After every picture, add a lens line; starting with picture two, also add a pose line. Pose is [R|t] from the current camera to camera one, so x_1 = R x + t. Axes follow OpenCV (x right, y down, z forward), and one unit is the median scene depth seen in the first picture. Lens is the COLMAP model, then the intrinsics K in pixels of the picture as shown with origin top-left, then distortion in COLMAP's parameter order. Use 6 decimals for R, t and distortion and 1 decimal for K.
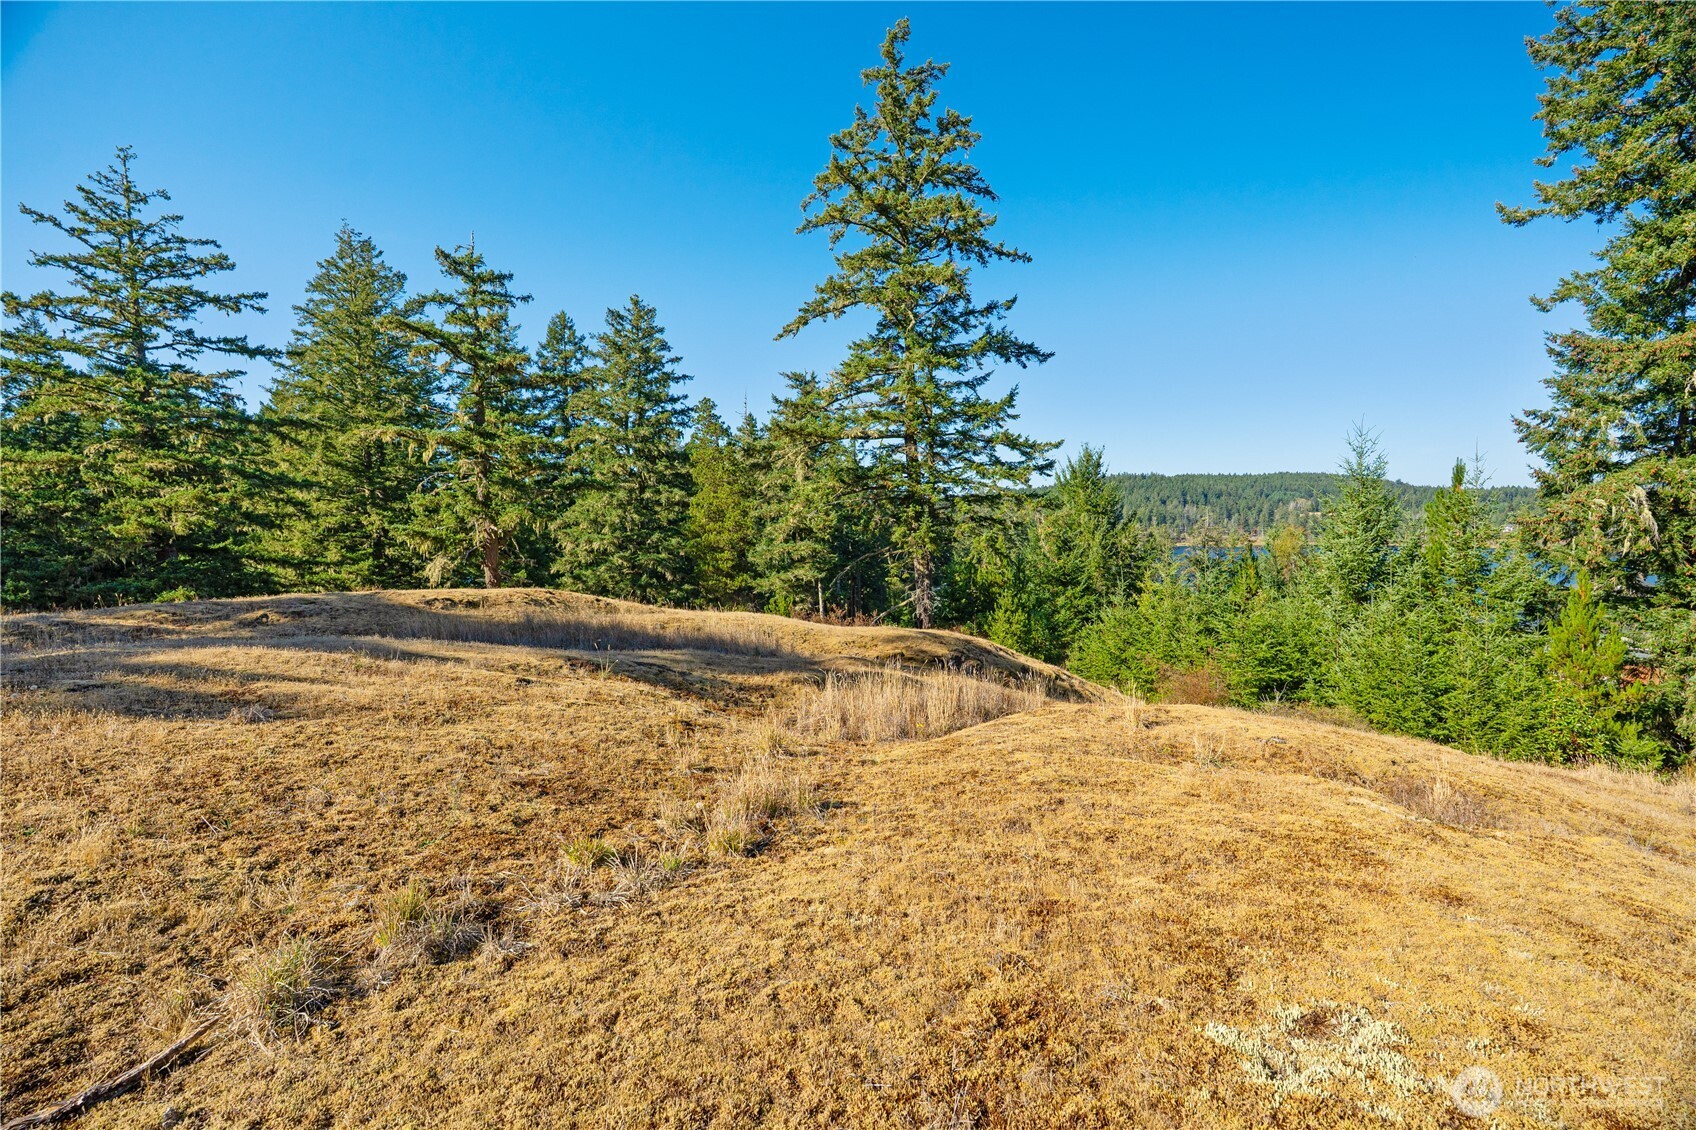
lens RADIAL K [[756.9, 0, 845.8], [0, 756.9, 561.6], [0, 0, 1]] dist [-0.004011, 0.000057]
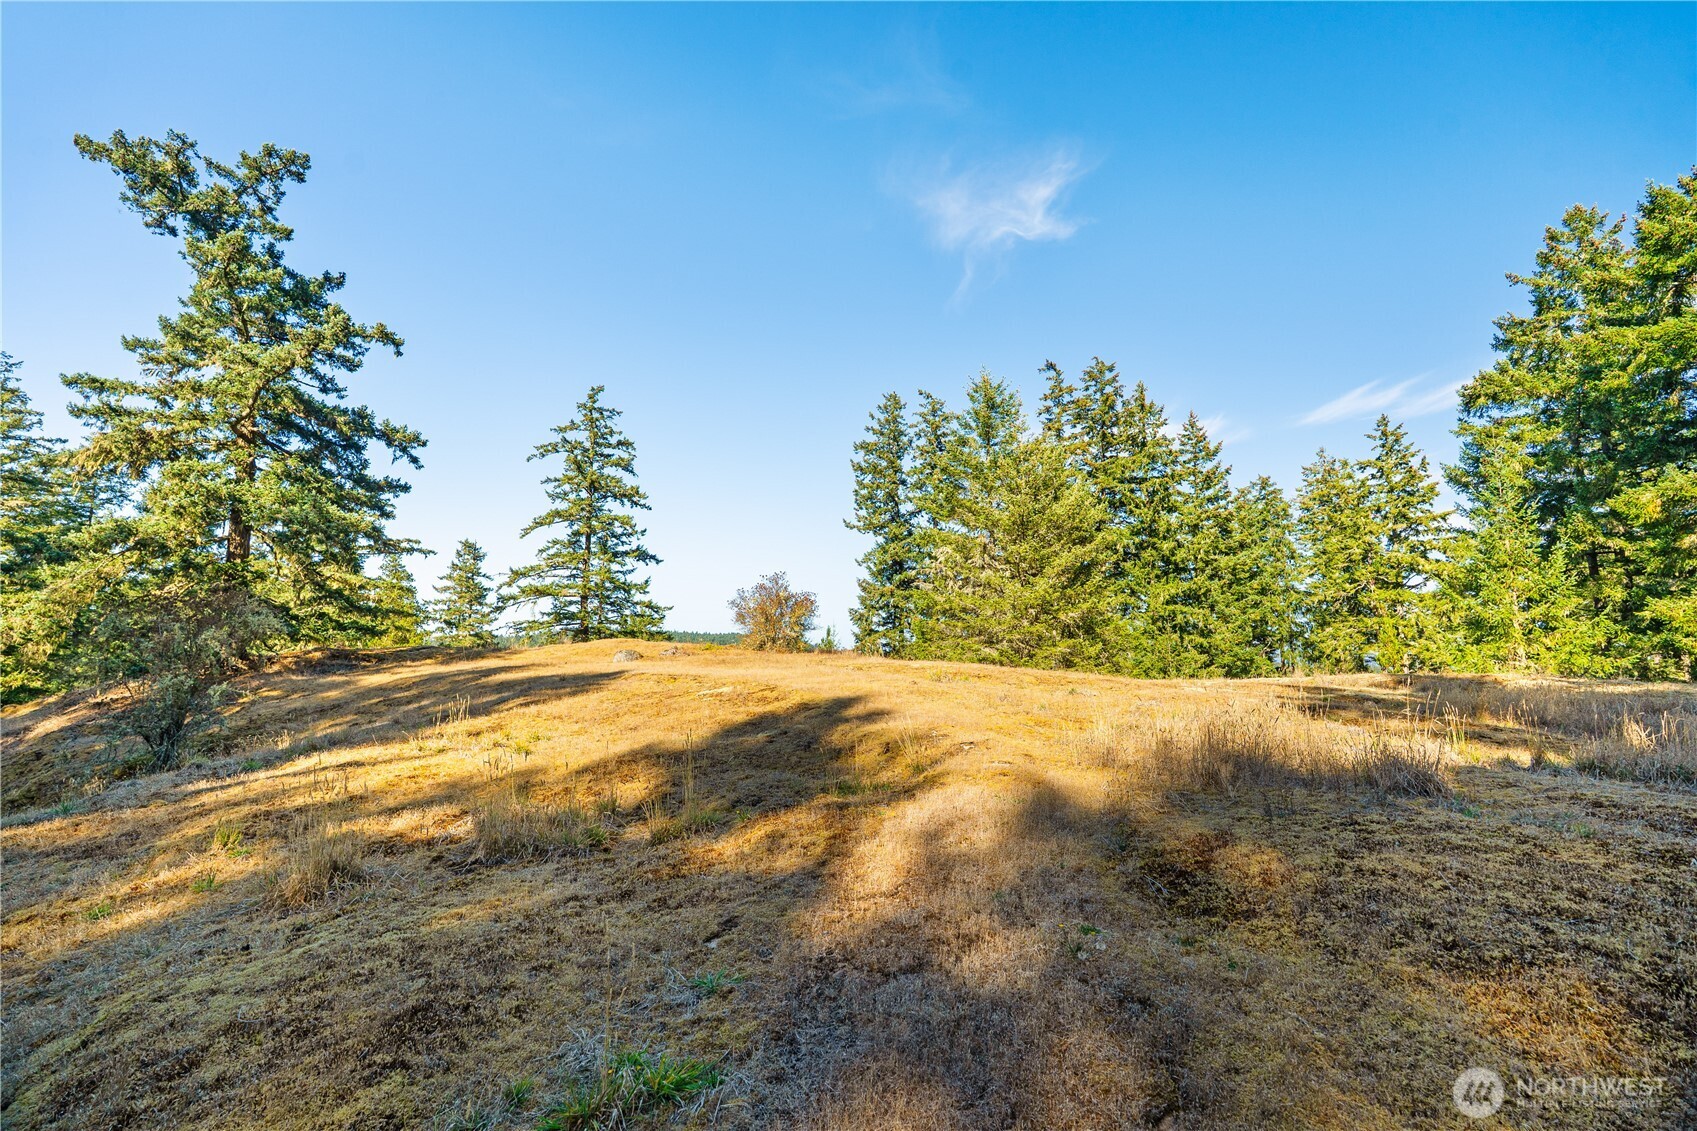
lens RADIAL K [[757.3, 0, 846.2], [0, 757.3, 562.1], [0, 0, 1]] dist [-0.004011, 0.000057]
pose [[0.782554, 0.106339, 0.613434, -0.560384], [0.017672, 0.981114, -0.192621, 0.112685], [-0.622332, 0.161578, 0.765896, -0.790112]]
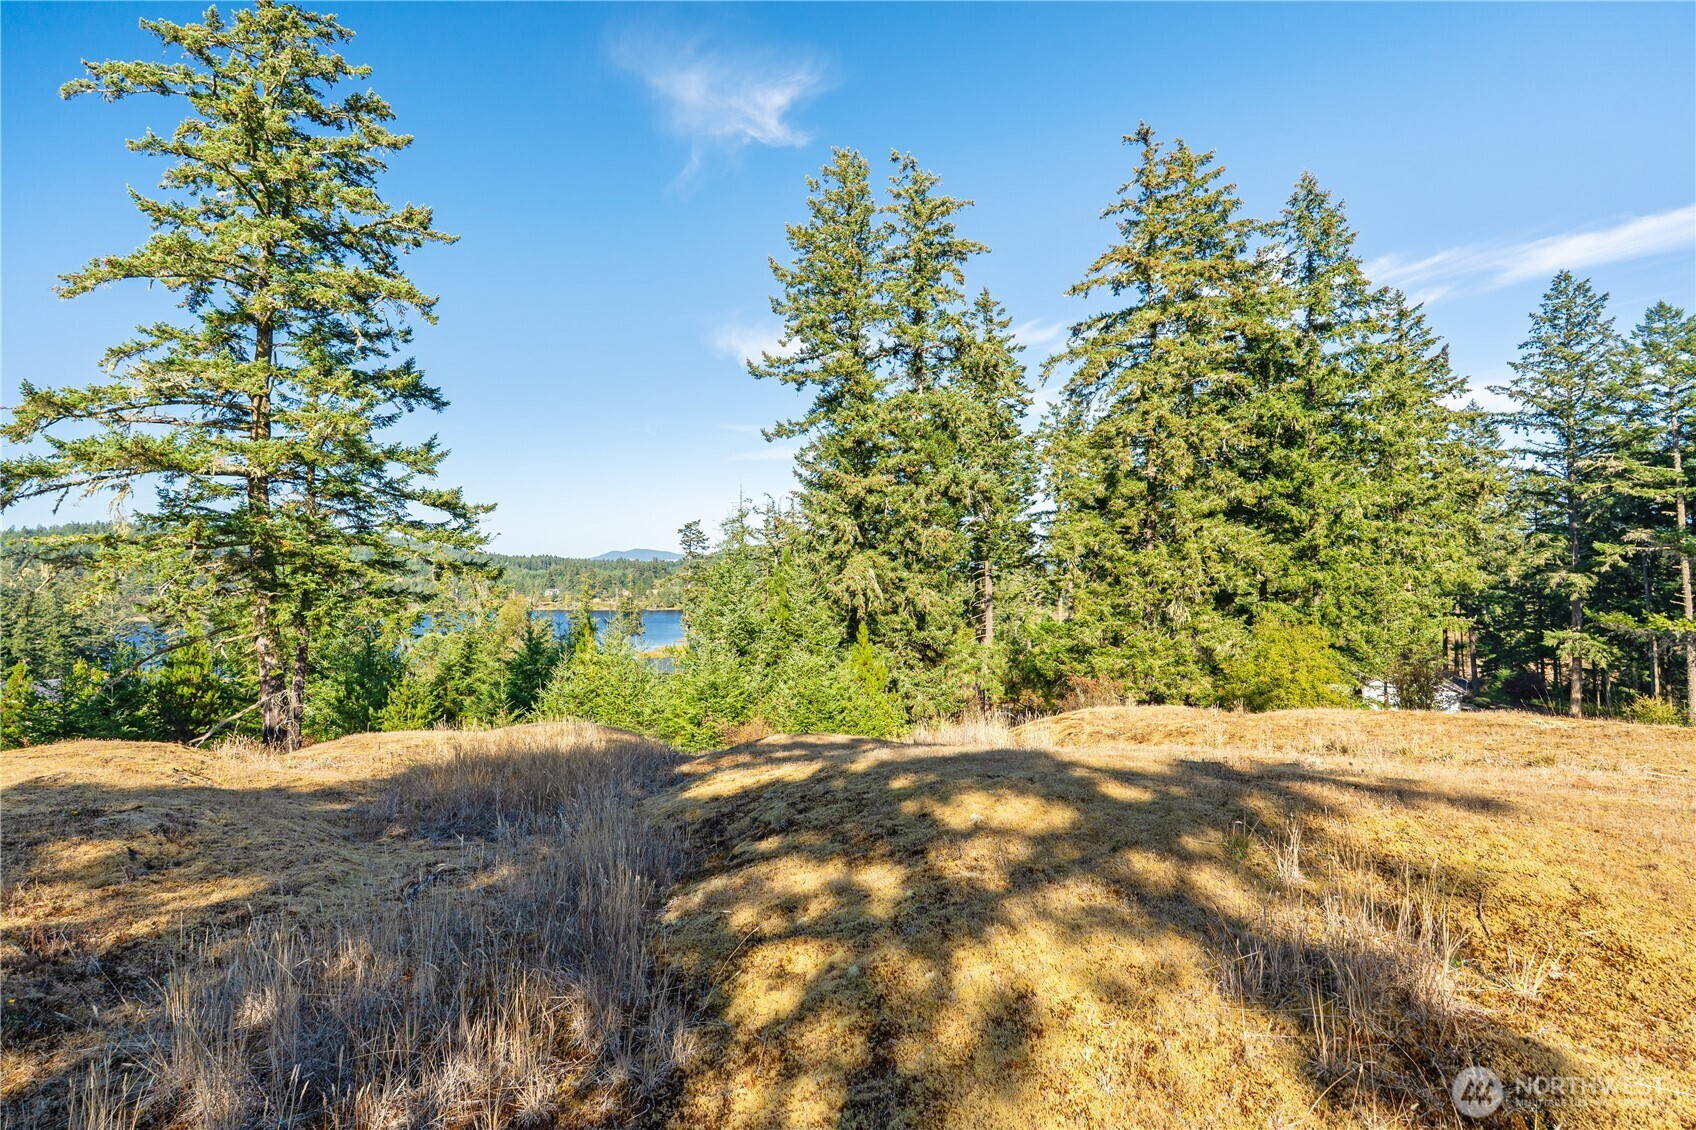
lens RADIAL K [[830.6, 0, 865.7], [0, 830.6, 532.1], [0, 0, 1]] dist [-0.002146, 0.001055]
pose [[0.461412, 0.055986, 0.885418, -0.364372], [0.050520, 0.994729, -0.089225, -0.014191], [-0.885746, 0.085900, 0.456152, 0.143912]]
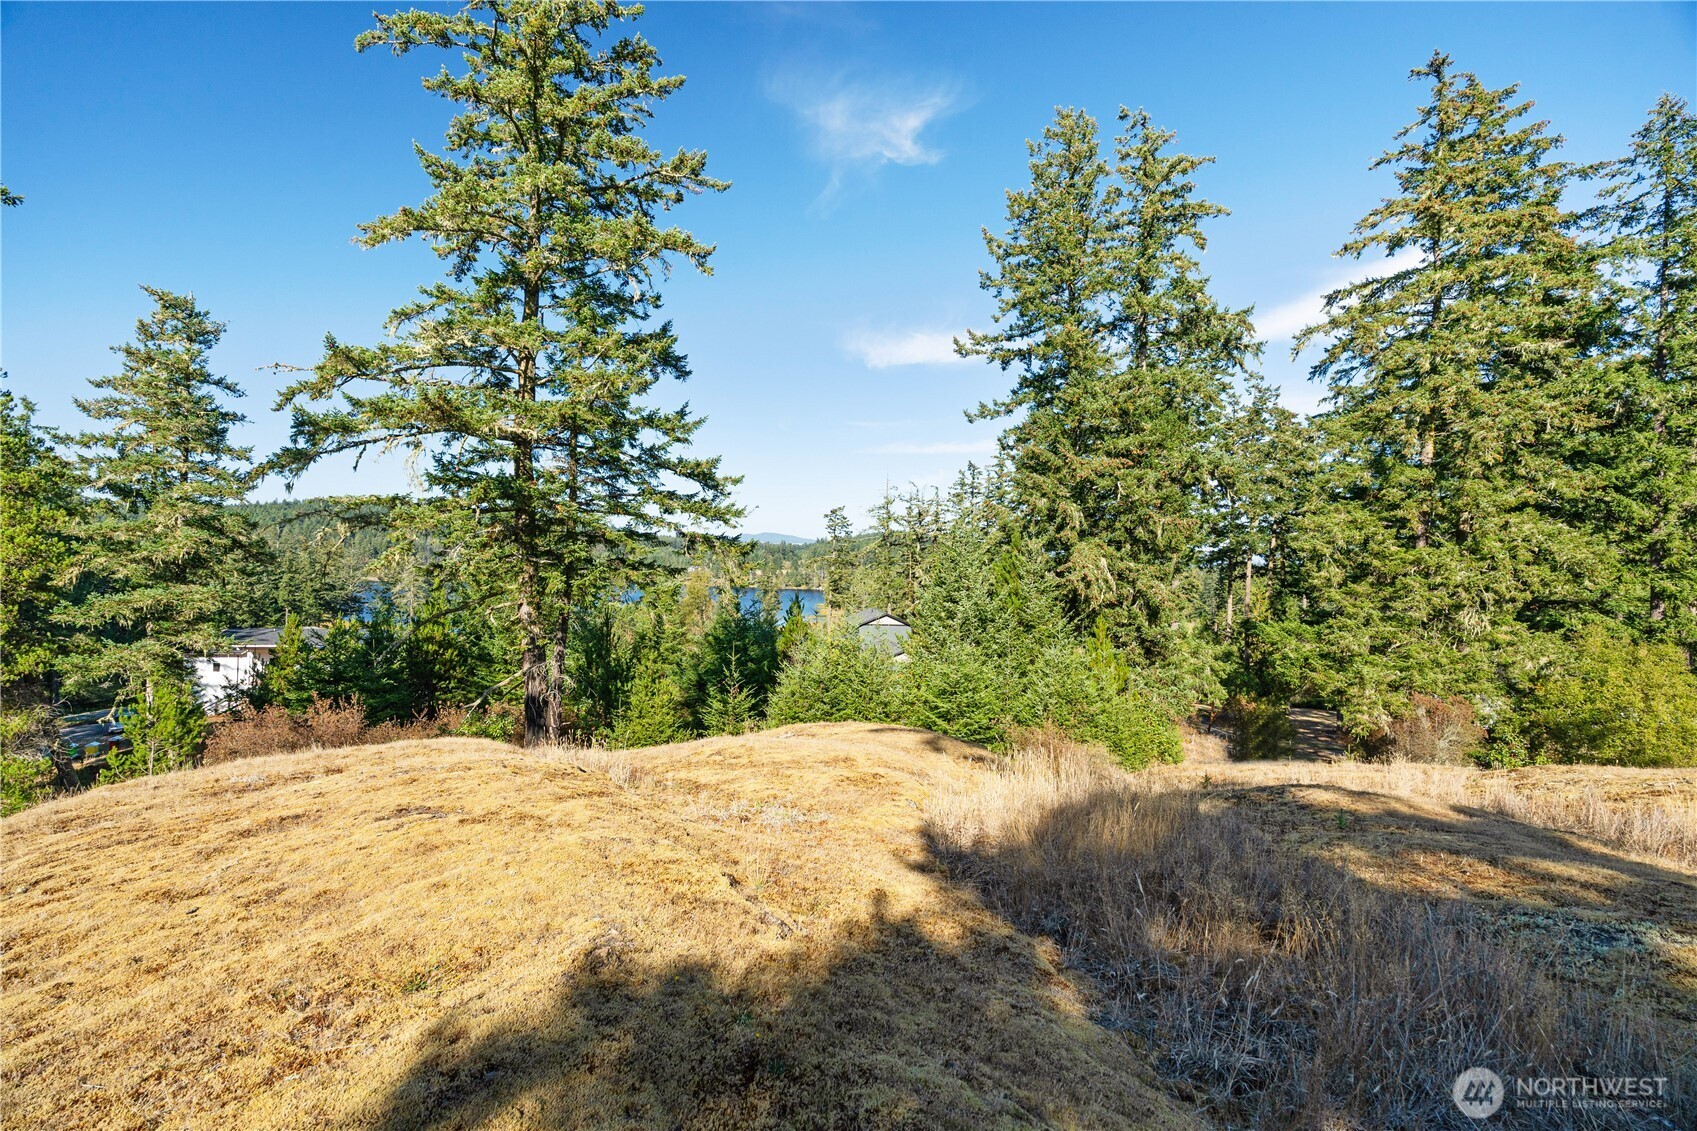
lens RADIAL K [[776.4, 0, 849.9], [0, 776.4, 541.7], [0, 0, 1]] dist [0.000469, 0.000490]
pose [[0.597021, 0.049683, 0.800685, -0.328064], [0.007820, 0.997673, -0.067737, -0.021966], [-0.802187, 0.046702, 0.595243, 0.349715]]
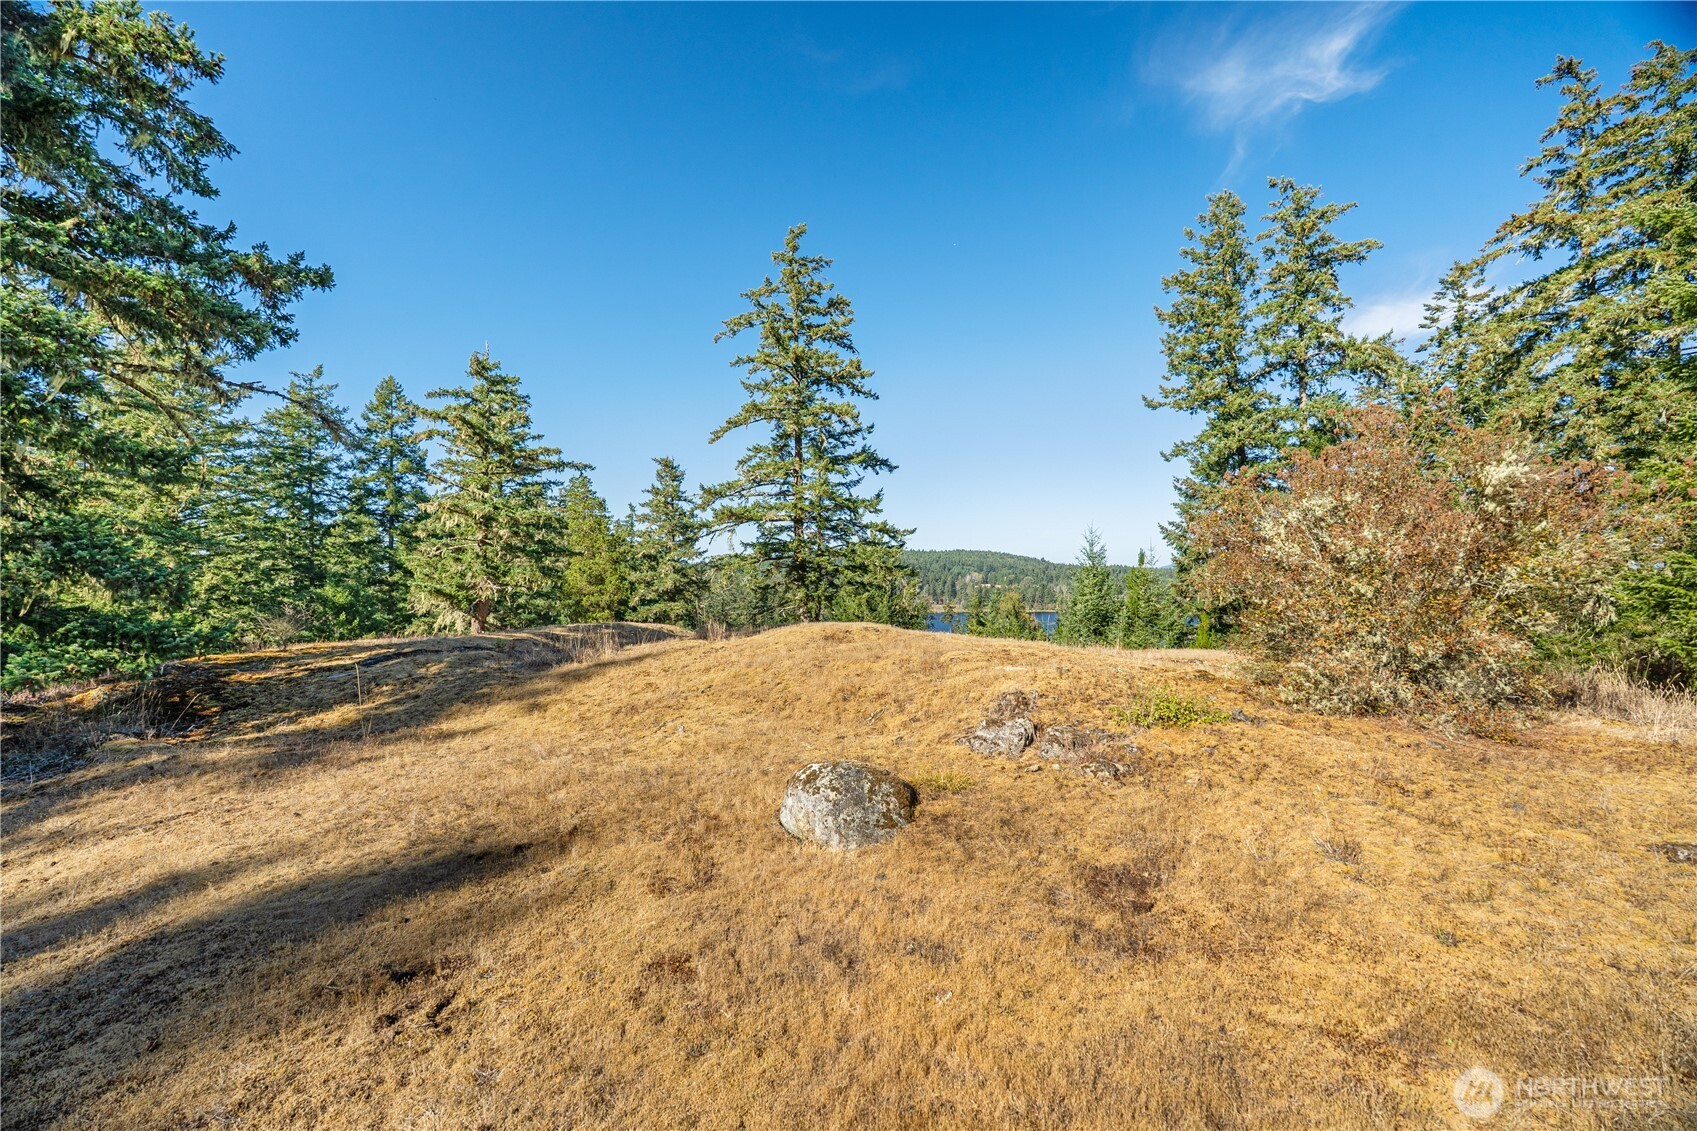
lens RADIAL K [[743.9, 0, 852.0], [0, 743.9, 565.3], [0, 0, 1]] dist [-0.002211, 0.000446]
pose [[0.928682, 0.017436, 0.370467, -0.325368], [0.014981, 0.996315, -0.084447, 0.025157], [-0.370574, 0.083974, 0.924999, -0.240756]]
